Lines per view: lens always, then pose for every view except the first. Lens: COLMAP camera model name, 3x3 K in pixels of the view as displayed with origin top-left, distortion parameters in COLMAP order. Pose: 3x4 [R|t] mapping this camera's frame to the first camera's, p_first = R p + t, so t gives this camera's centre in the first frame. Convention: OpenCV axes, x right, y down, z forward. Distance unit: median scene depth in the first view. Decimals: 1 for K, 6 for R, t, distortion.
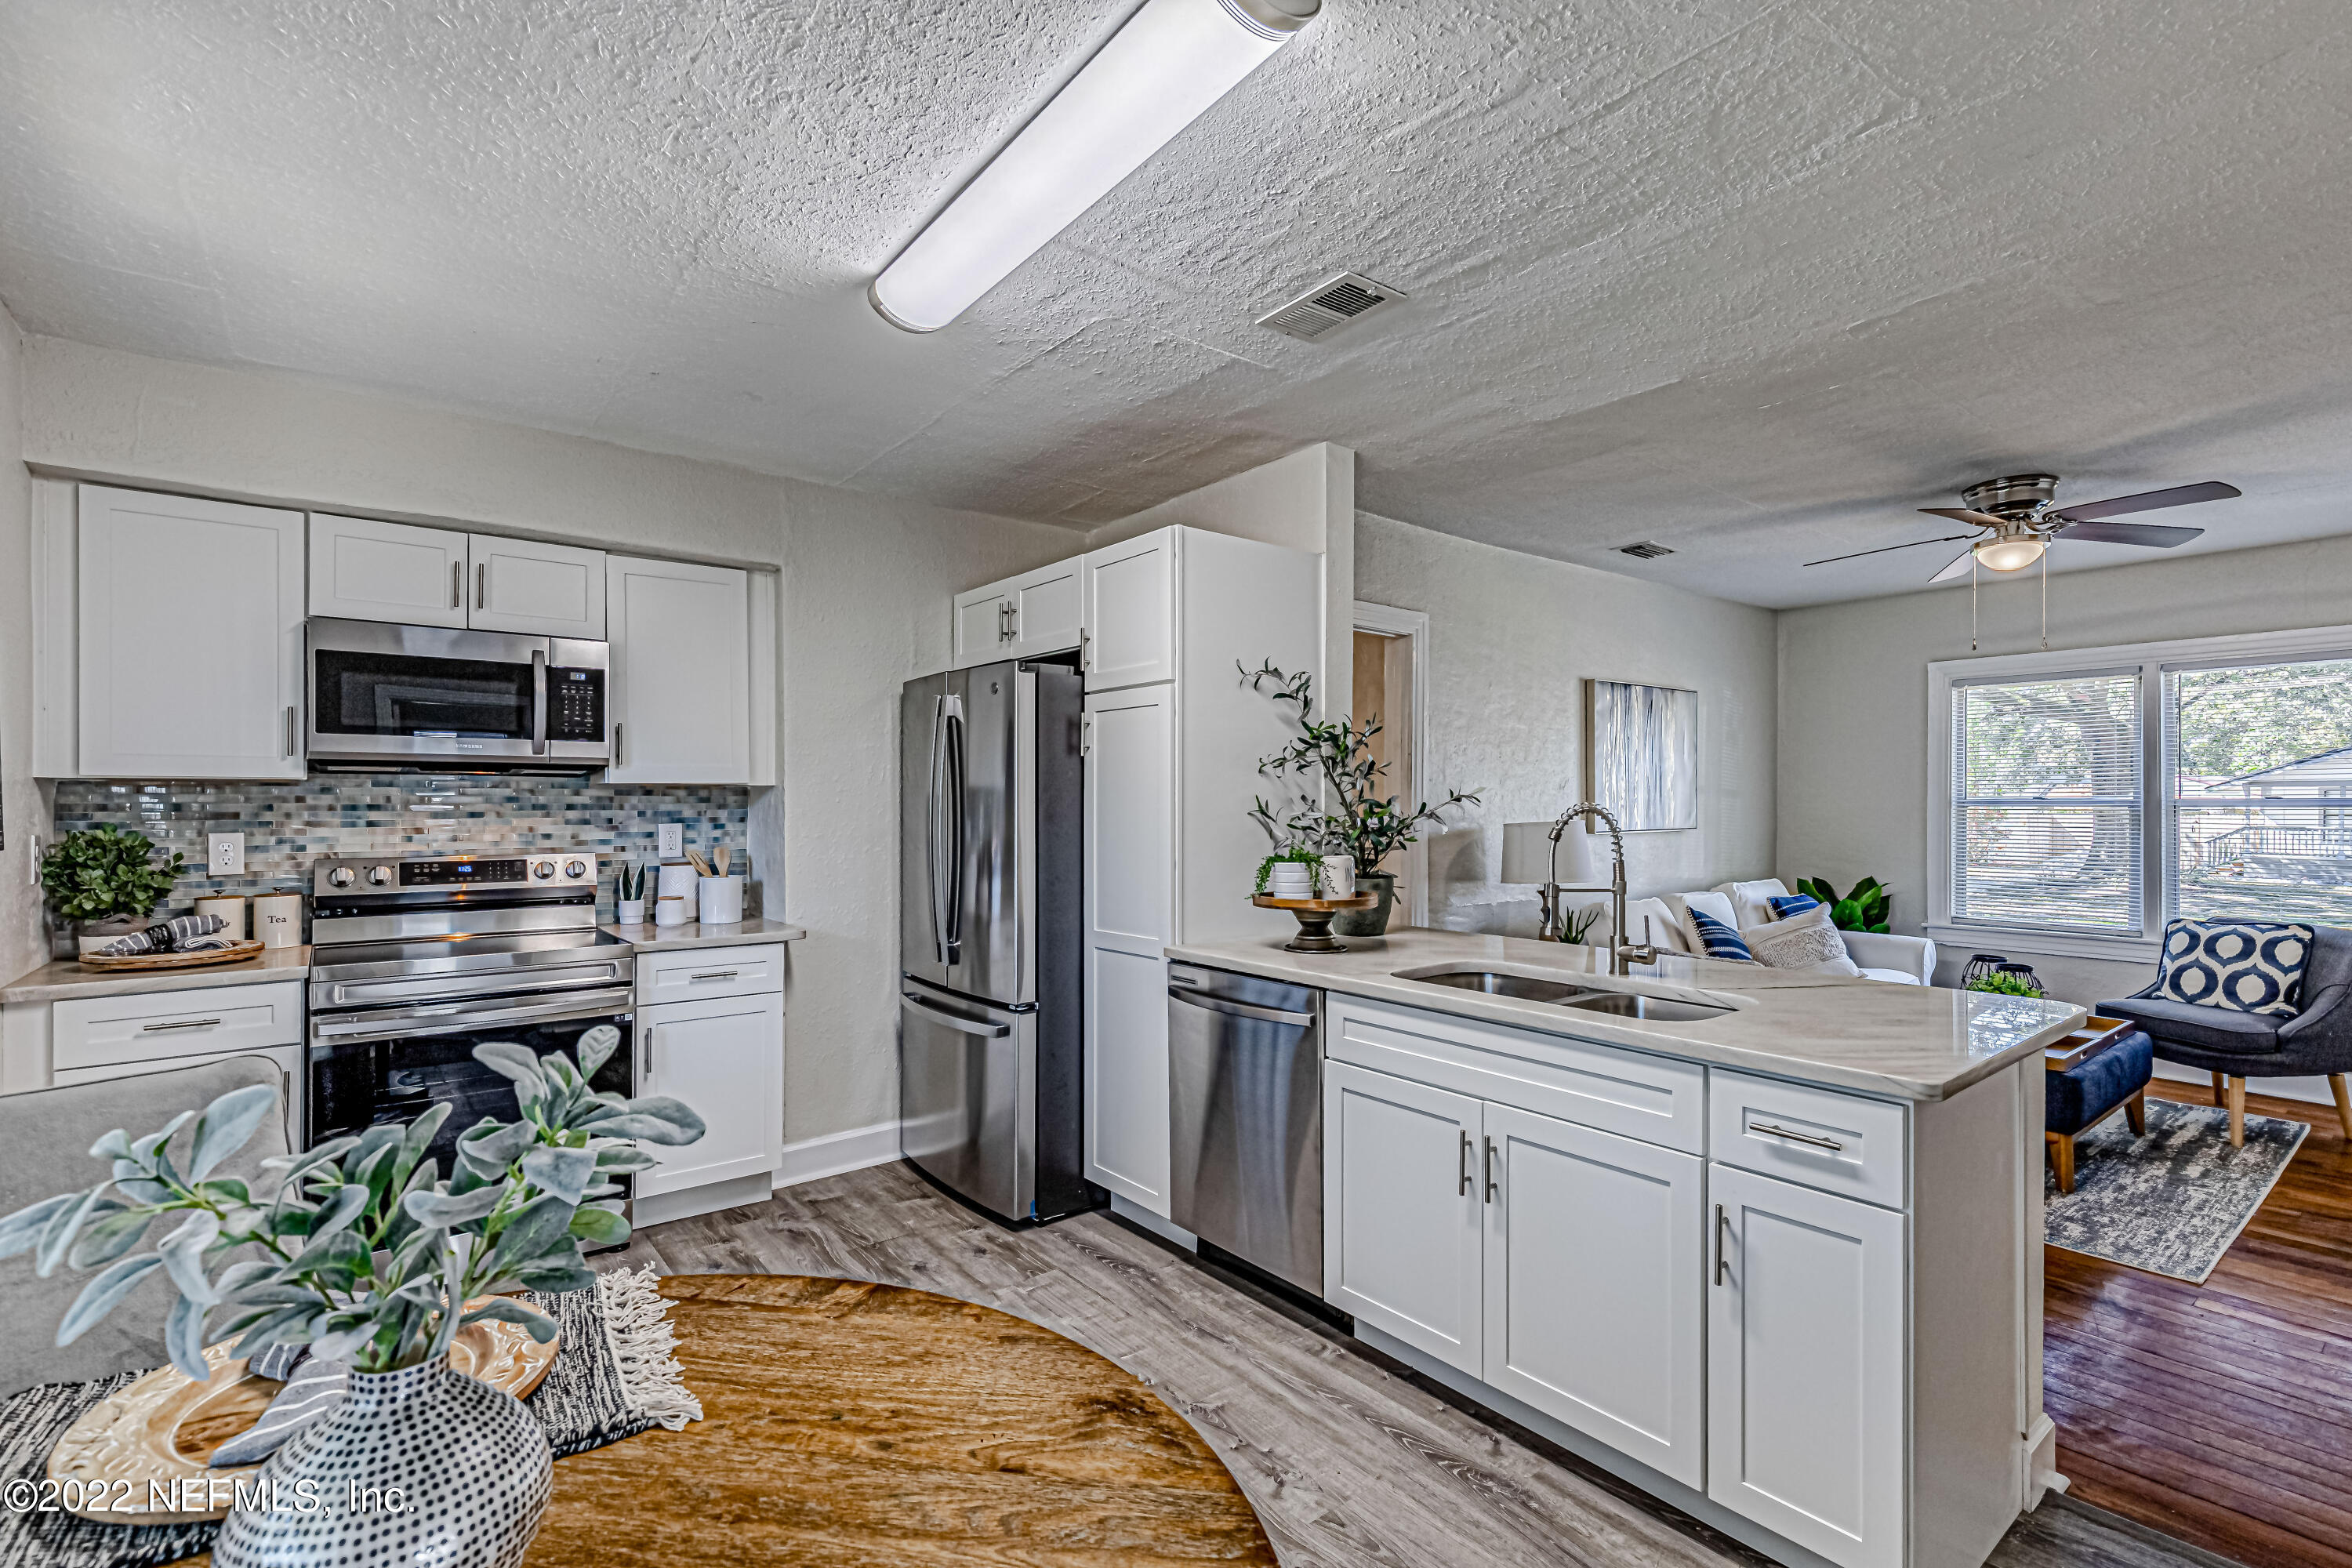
lens RADIAL K [[1058.2, 0, 1179.9], [0, 1058.2, 796.0], [0, 0, 1]] dist [0.004309, 0.001349]
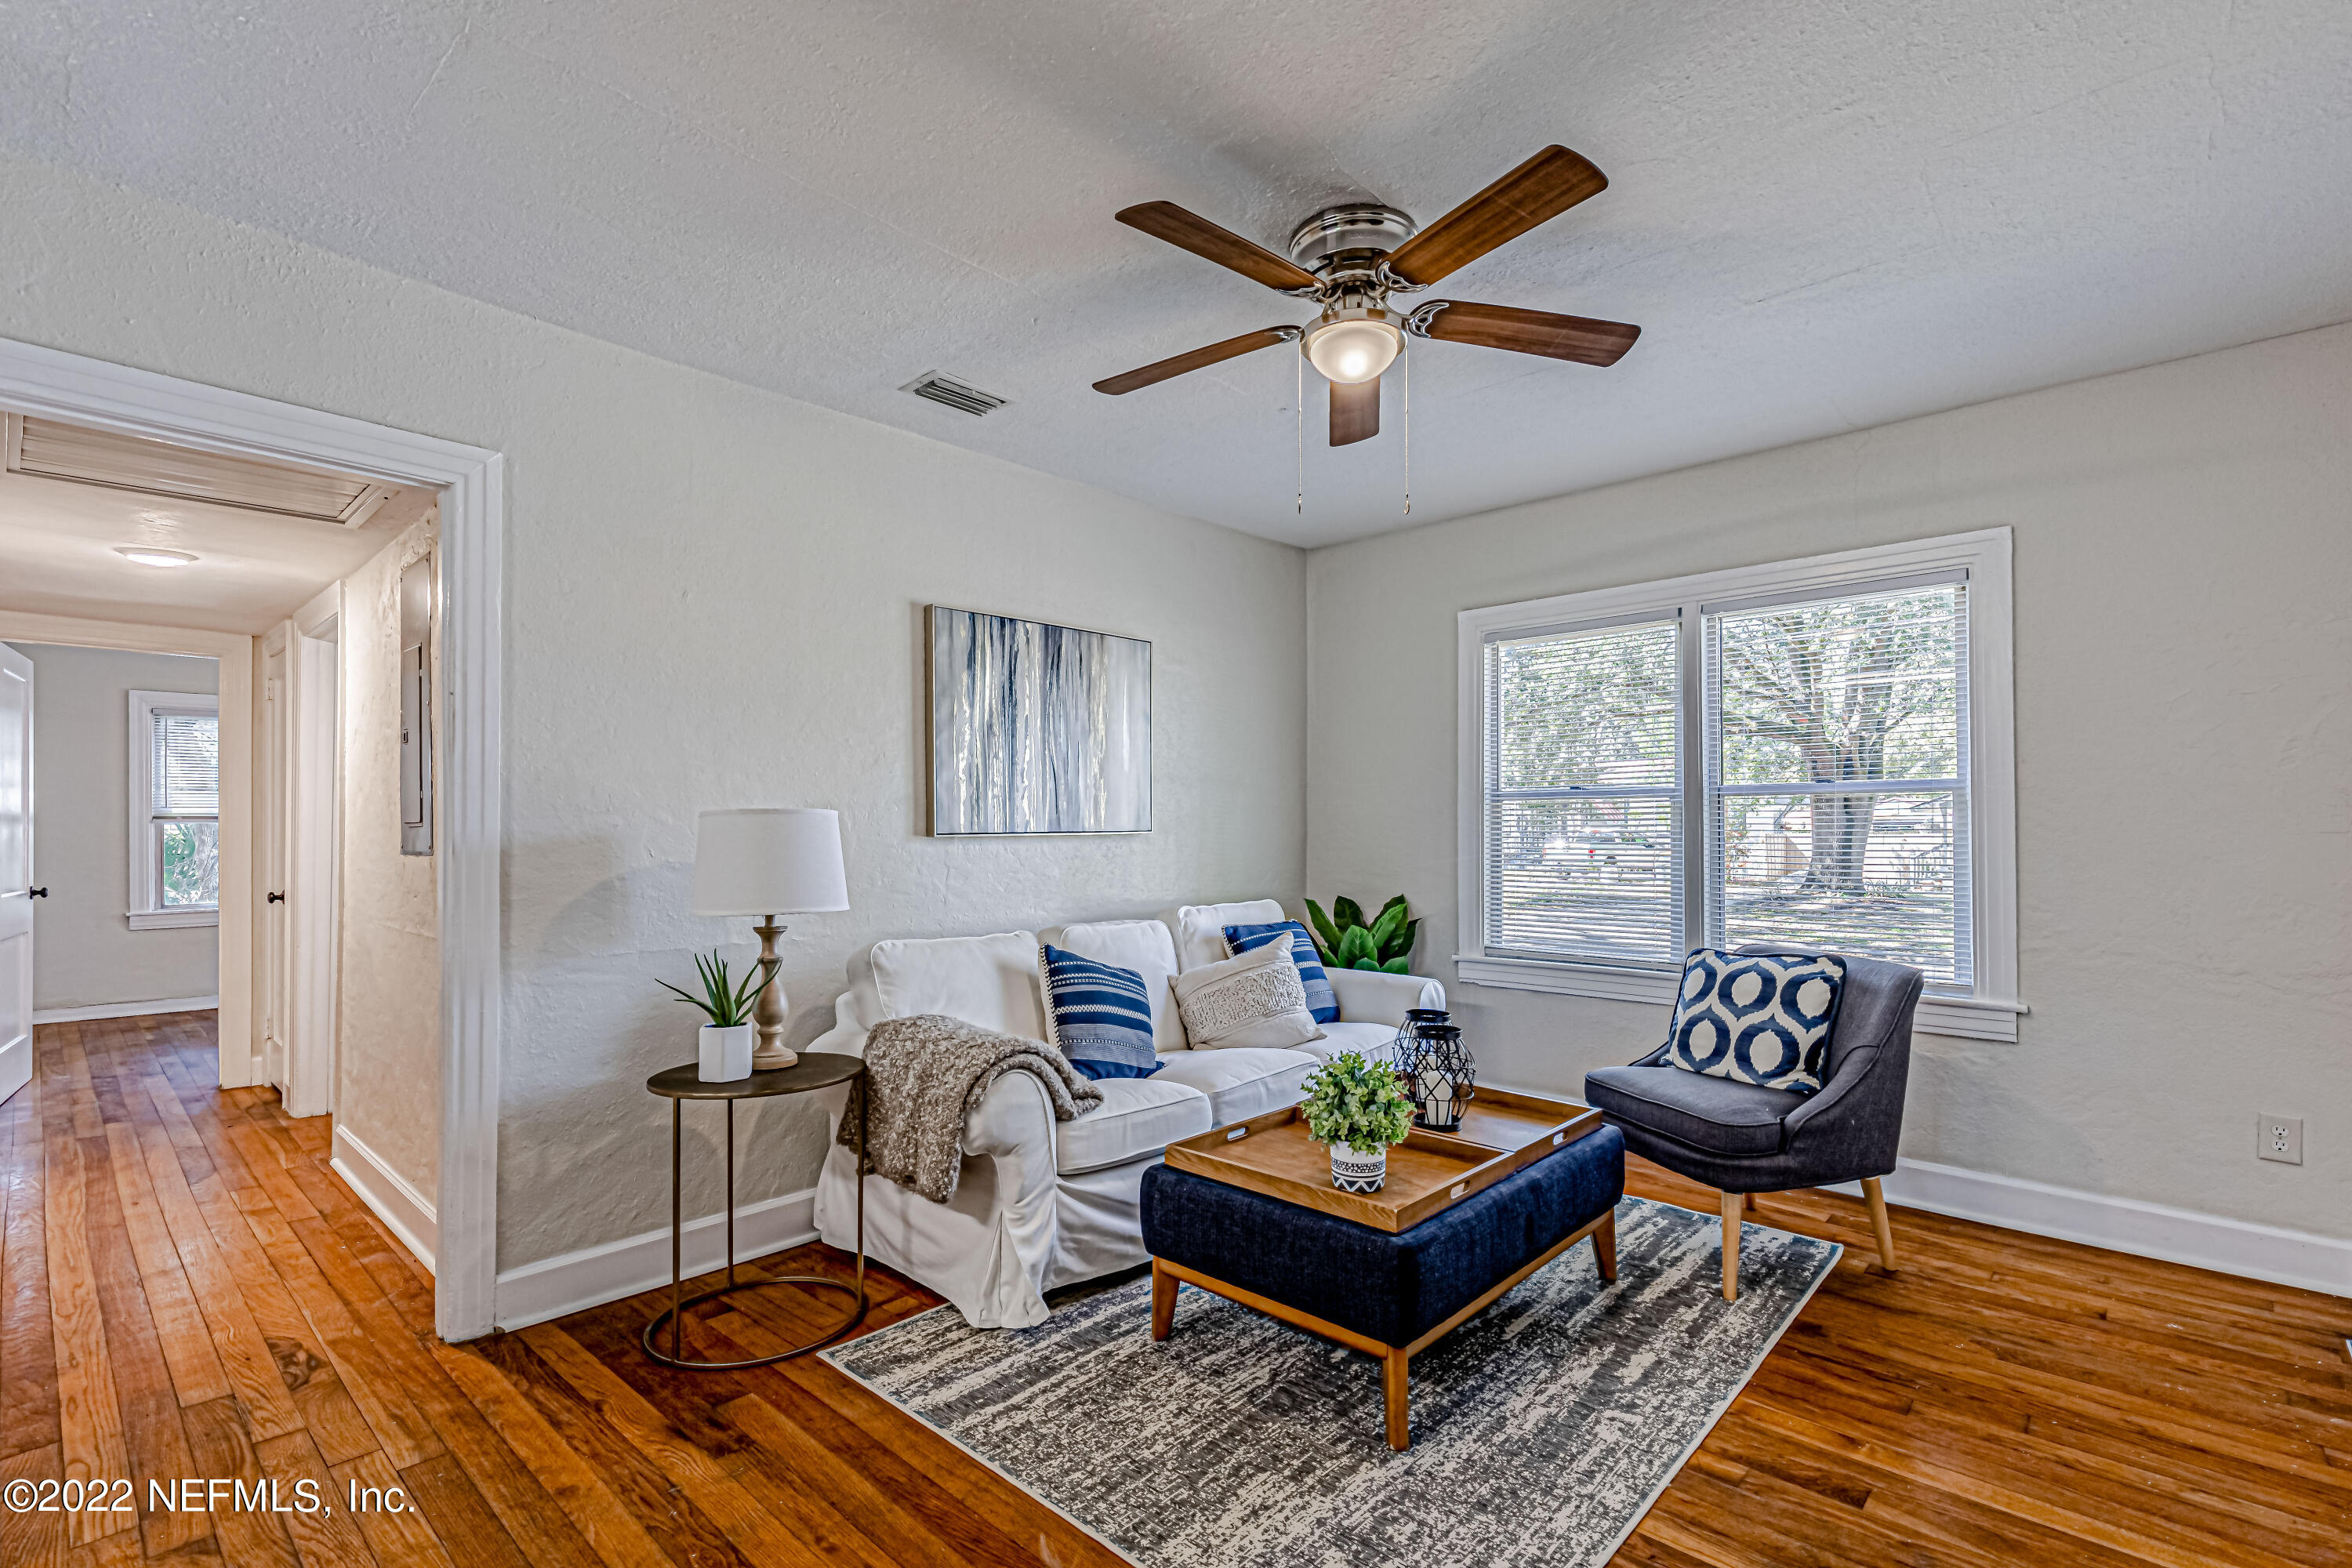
lens RADIAL K [[1072.8, 0, 1171.0], [0, 1072.8, 811.7], [0, 0, 1]] dist [0.009267, 0.000316]
pose [[0.987950, -0.000533, 0.154774, 0.519498], [0.001749, 0.999969, -0.007718, 0.031006], [-0.154765, 0.007895, 0.987920, 0.372290]]
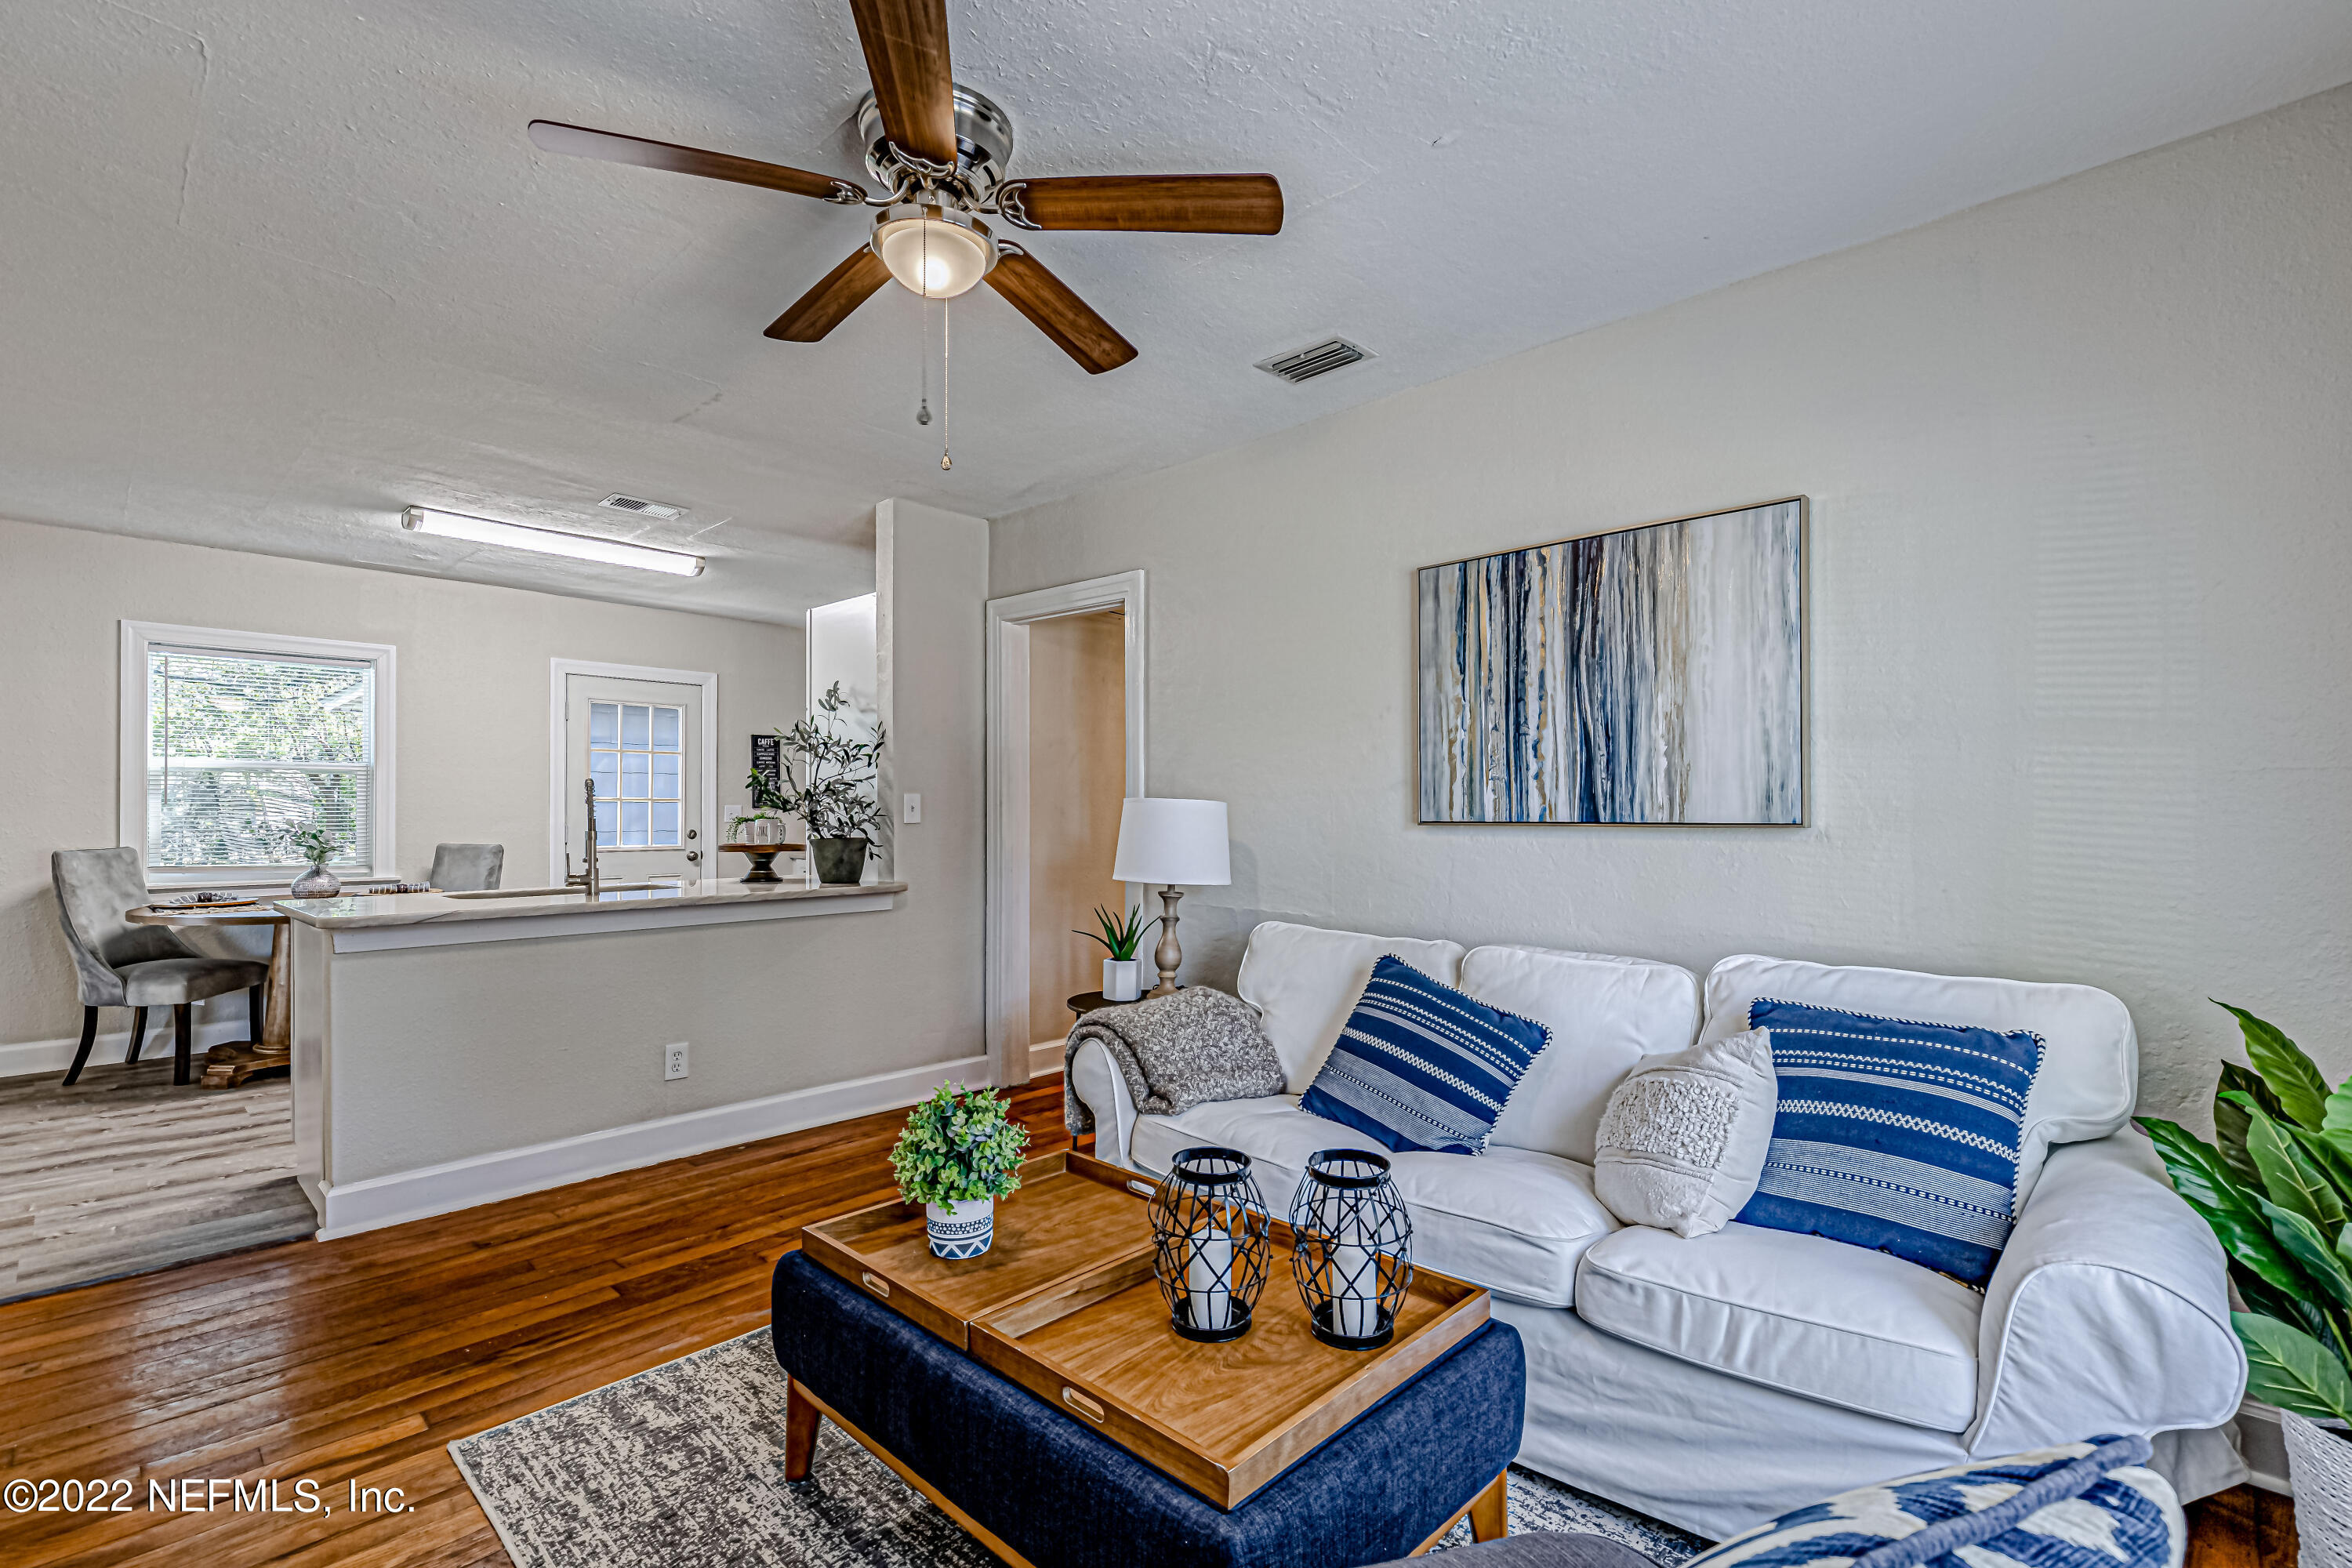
lens RADIAL K [[1056.2, 0, 1172.1], [0, 1056.2, 799.7], [0, 0, 1]] dist [0.002581, 0.000147]
pose [[0.146109, -0.006056, -0.989250, 1.153320], [0.005081, 0.999973, -0.005371, 0.029768], [0.989256, -0.004242, 0.146135, 0.921780]]
